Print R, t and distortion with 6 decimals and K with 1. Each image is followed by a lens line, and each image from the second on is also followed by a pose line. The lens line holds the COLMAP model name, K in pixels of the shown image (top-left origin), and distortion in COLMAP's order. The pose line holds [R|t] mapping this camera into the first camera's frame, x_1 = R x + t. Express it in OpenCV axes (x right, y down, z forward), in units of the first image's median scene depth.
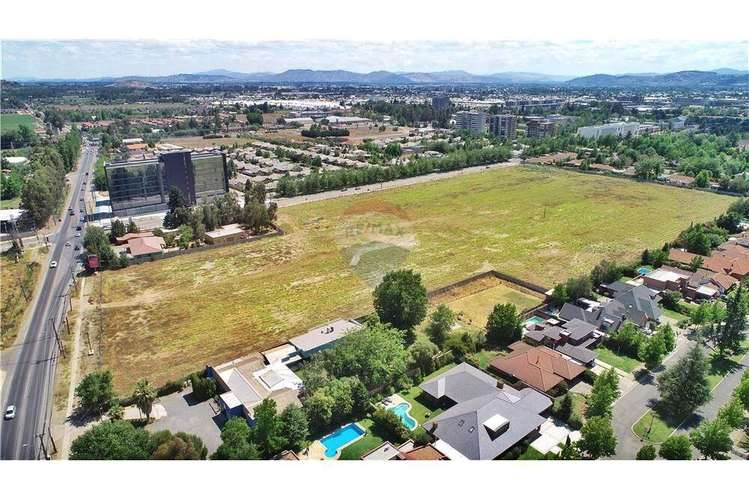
lens RADIAL K [[506.5, 0, 374.5], [0, 506.5, 250.0], [0, 0, 1]] dist [-0.004813, -0.002116]
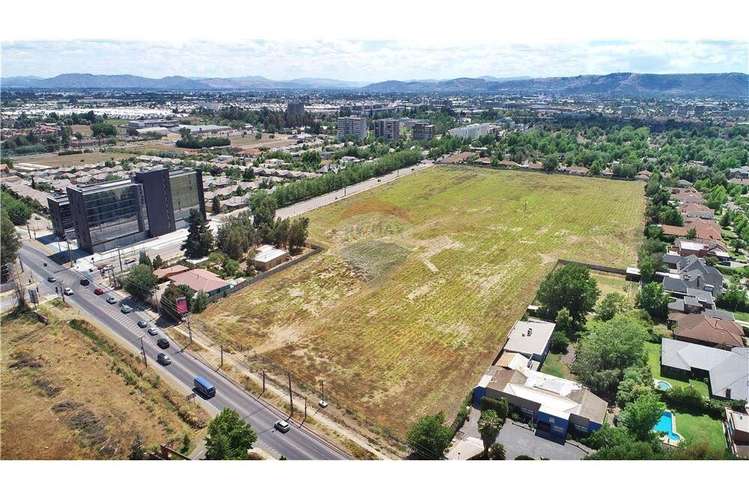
lens RADIAL K [[506.5, 0, 374.5], [0, 506.5, 250.0], [0, 0, 1]] dist [-0.004813, -0.002116]
pose [[0.928666, -0.112347, 0.353494, -0.414879], [0.115898, 0.993198, 0.011179, -0.030649], [-0.352346, 0.030588, 0.935370, 0.086953]]
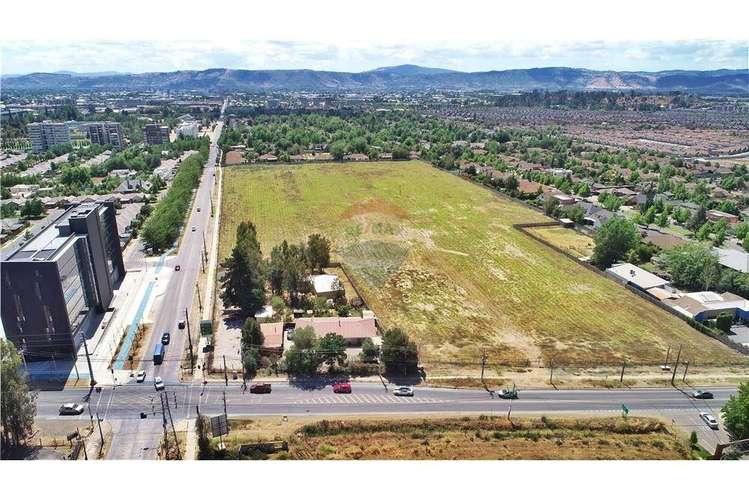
lens RADIAL K [[506.5, 0, 374.5], [0, 506.5, 250.0], [0, 0, 1]] dist [-0.004813, -0.002116]
pose [[0.431995, -0.285780, 0.855401, -0.851908], [0.289044, 0.942309, 0.168841, -0.178863], [-0.854303, 0.174310, 0.489676, 0.530169]]
